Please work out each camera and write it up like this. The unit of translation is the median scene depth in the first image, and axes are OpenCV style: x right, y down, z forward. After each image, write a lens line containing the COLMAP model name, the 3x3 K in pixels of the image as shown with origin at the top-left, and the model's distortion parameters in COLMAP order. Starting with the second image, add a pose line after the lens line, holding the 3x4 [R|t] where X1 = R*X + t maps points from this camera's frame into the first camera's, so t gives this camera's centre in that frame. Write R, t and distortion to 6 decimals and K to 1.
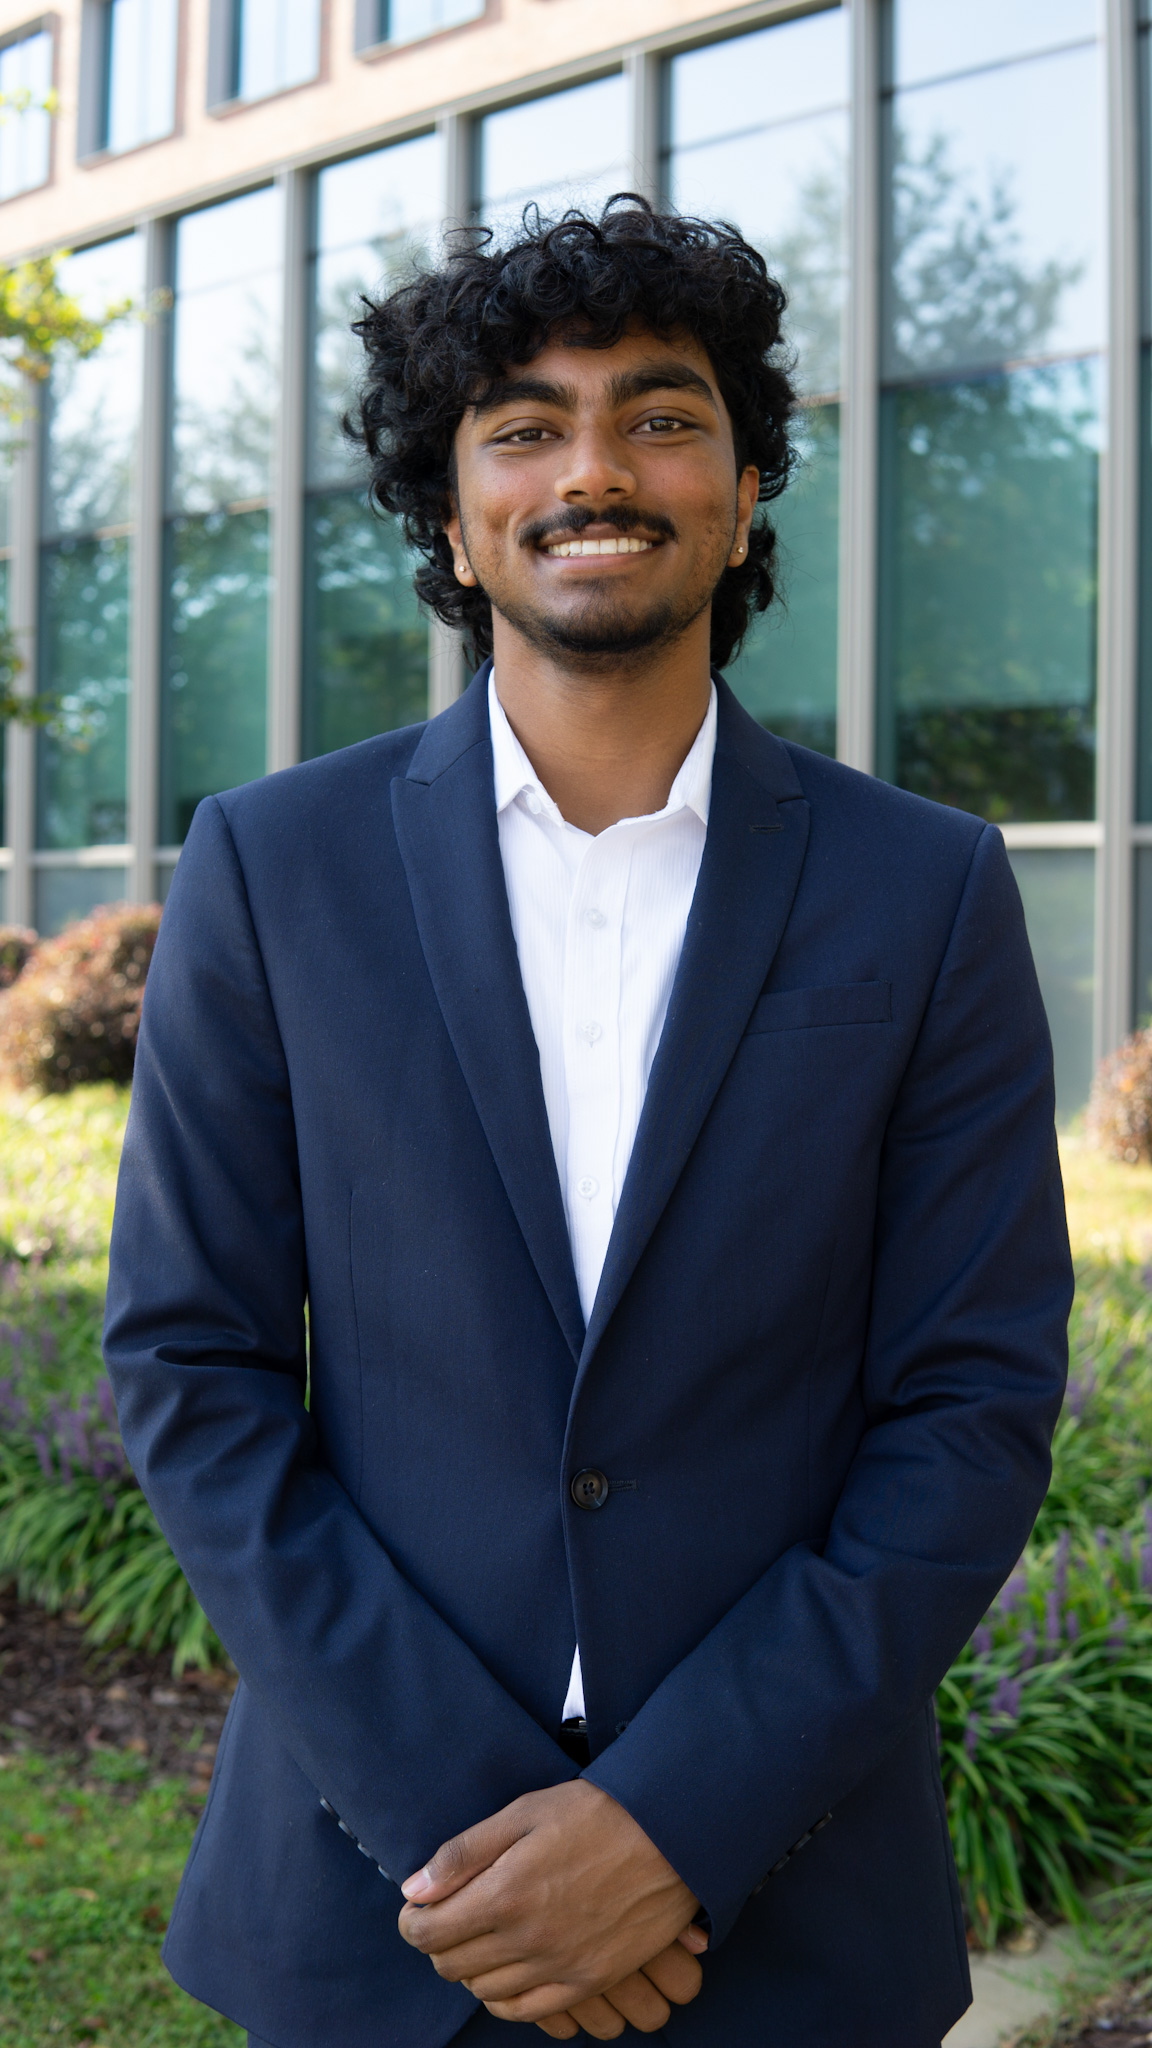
lens RADIAL K [[2745.9, 0, 576.0], [0, 2745.9, 1024.0], [0, 0, 1]] dist [-0.145349, -0.220120]
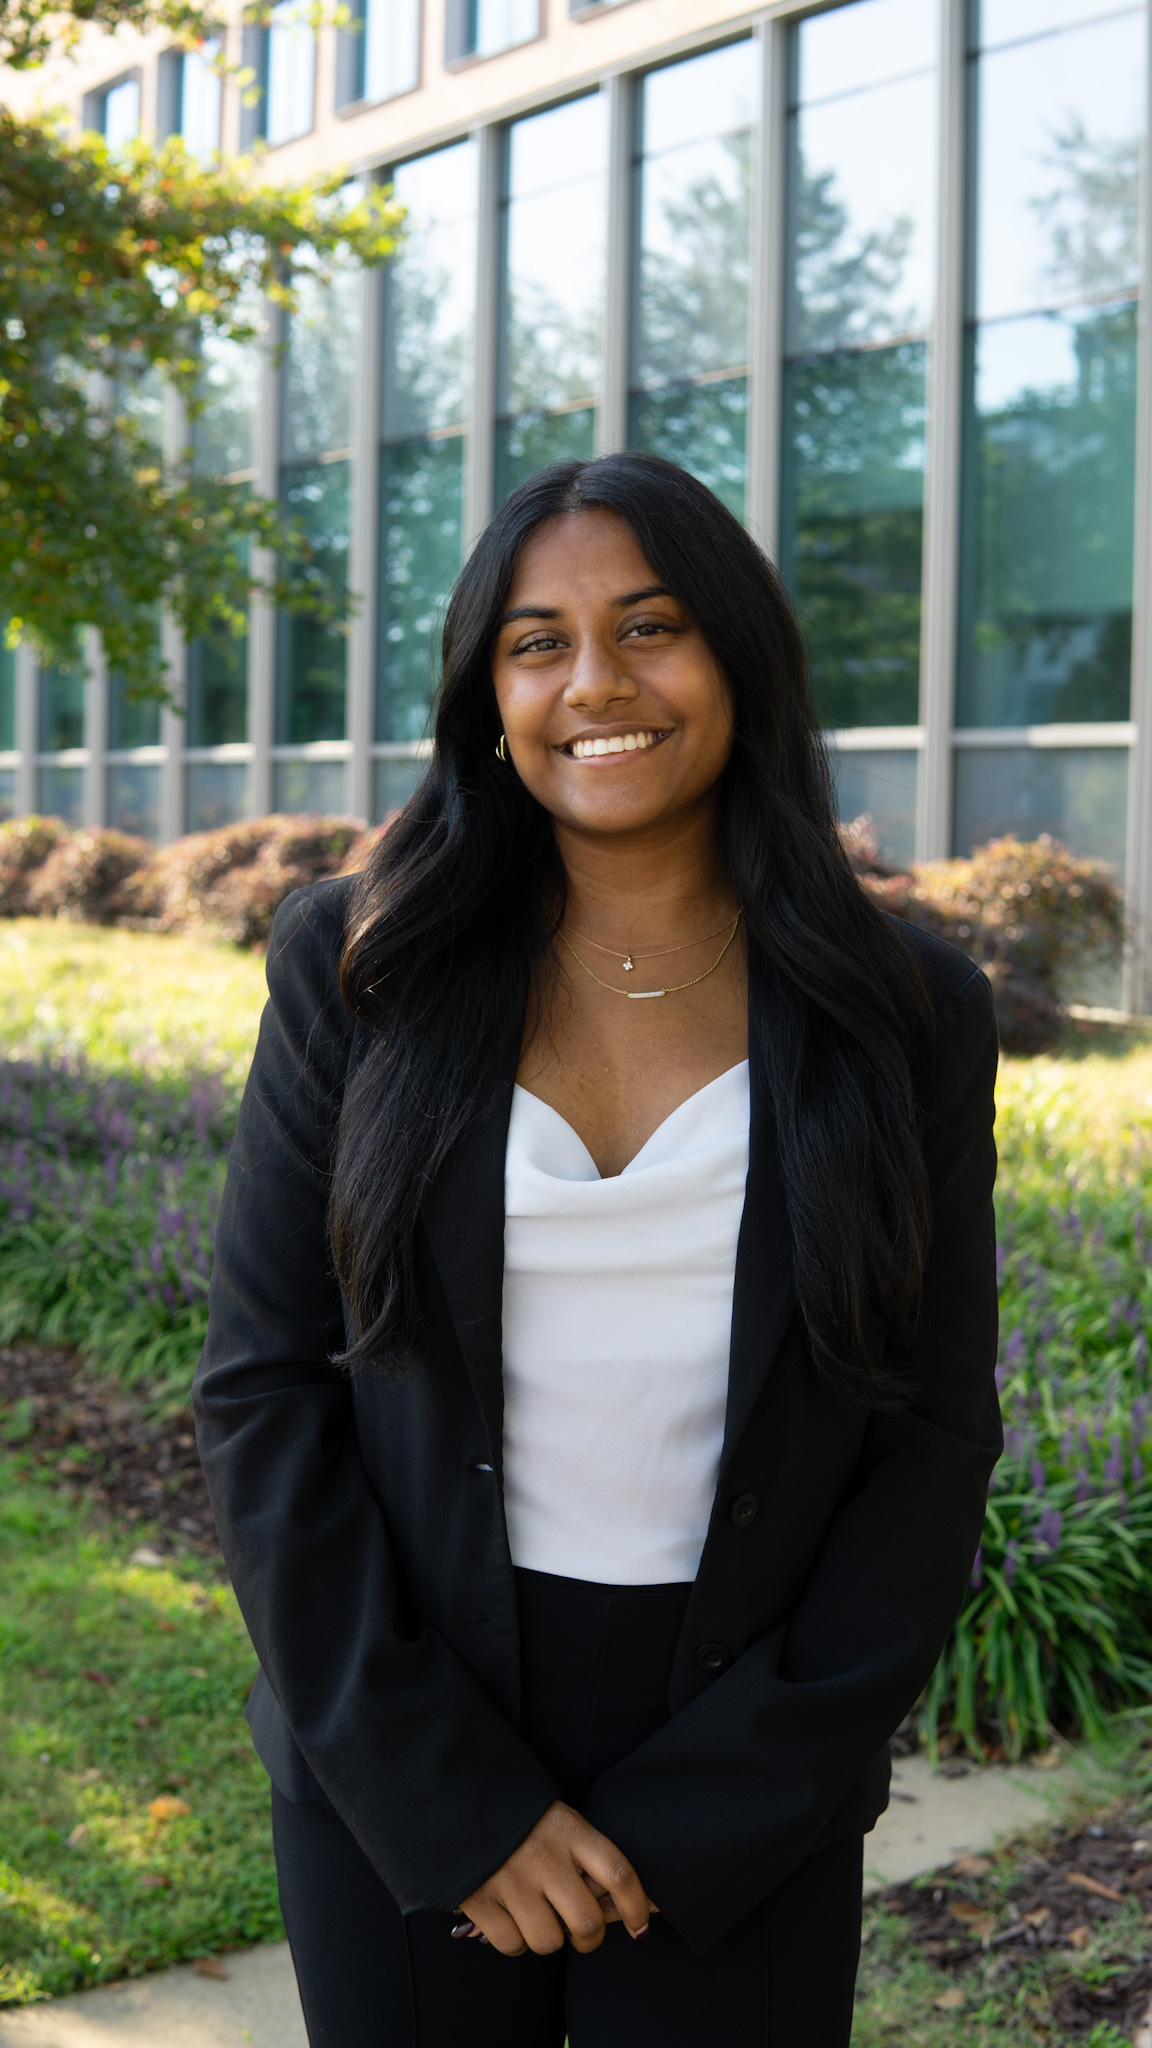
lens RADIAL K [[2745.9, 0, 576.0], [0, 2745.9, 1024.0], [0, 0, 1]] dist [-0.145349, -0.220120]
pose [[0.989719, 0.018169, -0.141870, 0.055137], [-0.013010, 0.999223, 0.037205, 0.006315], [0.142435, -0.034977, 0.989186, -0.032661]]
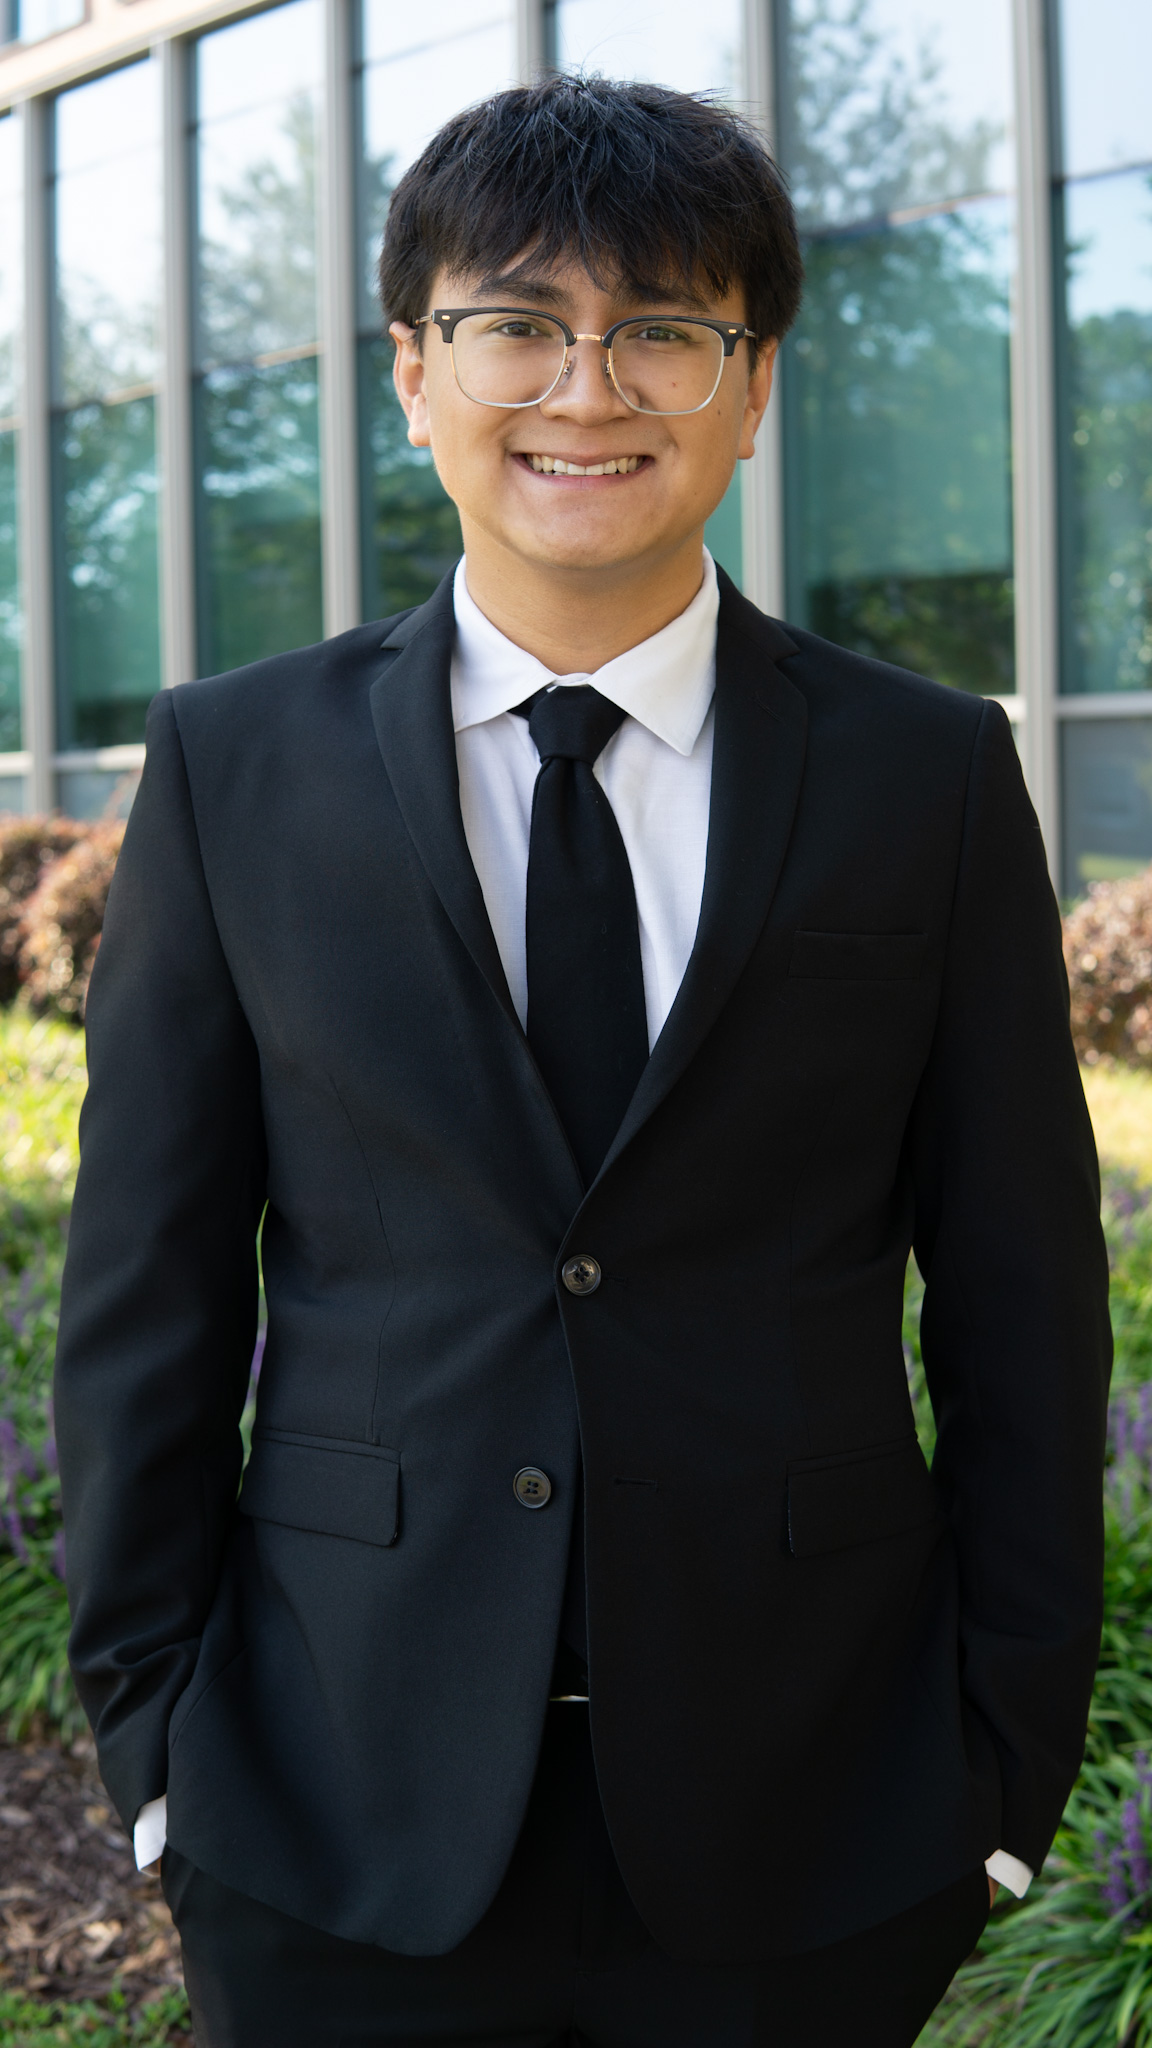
lens RADIAL K [[2745.9, 0, 576.0], [0, 2745.9, 1024.0], [0, 0, 1]] dist [-0.145349, -0.220120]
pose [[0.999518, -0.030044, 0.007853, 0.038488], [0.029721, 0.998817, 0.038493, -0.002382], [-0.009000, -0.038241, 0.999228, 0.080094]]
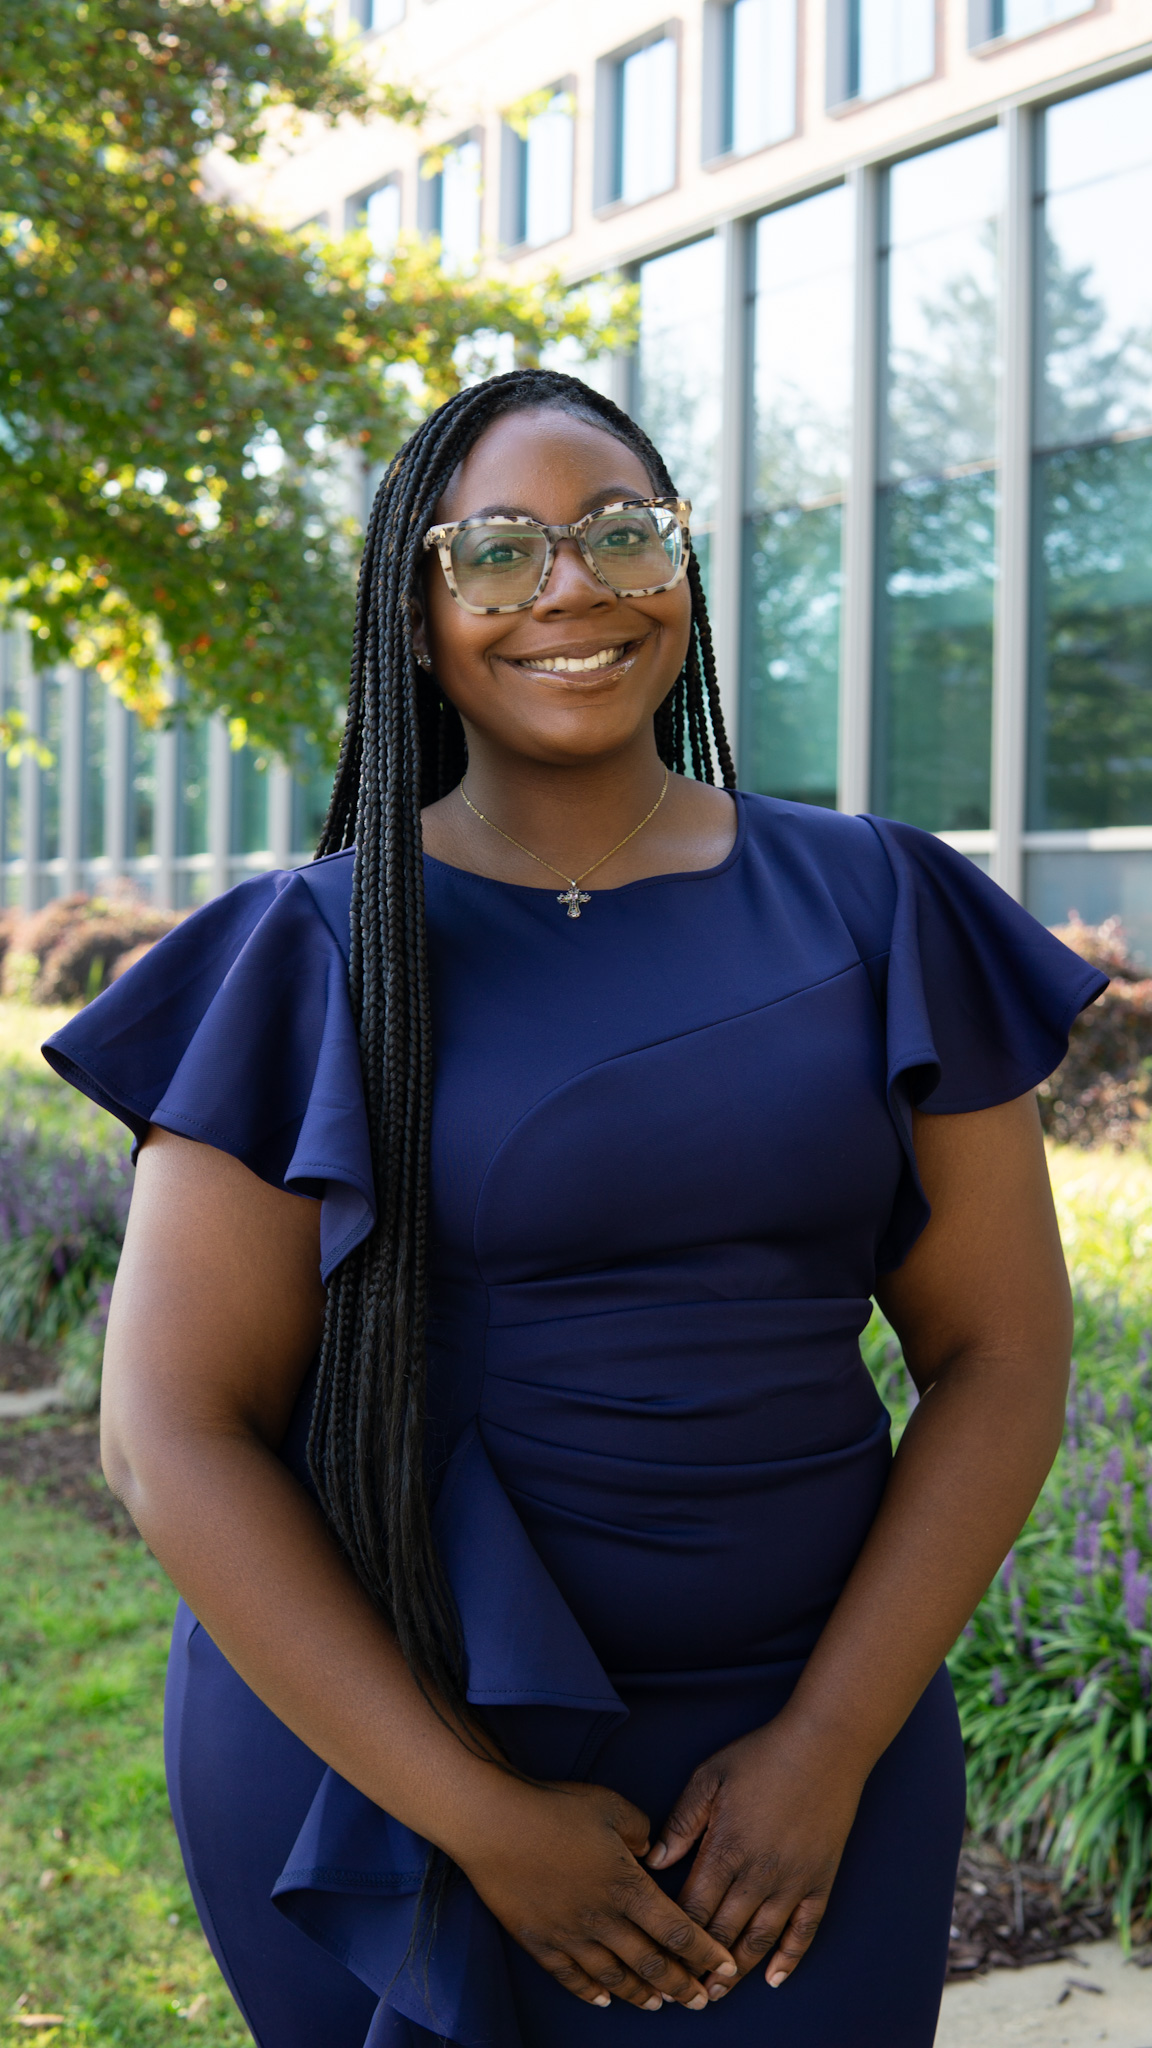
lens RADIAL K [[2745.9, 0, 576.0], [0, 2745.9, 1024.0], [0, 0, 1]] dist [-0.145349, -0.220120]
pose [[0.971100, 0.016070, -0.238130, 0.065328], [-0.016017, 0.999869, 0.002155, 0.003954], [0.238133, 0.001721, 0.971231, -0.000329]]
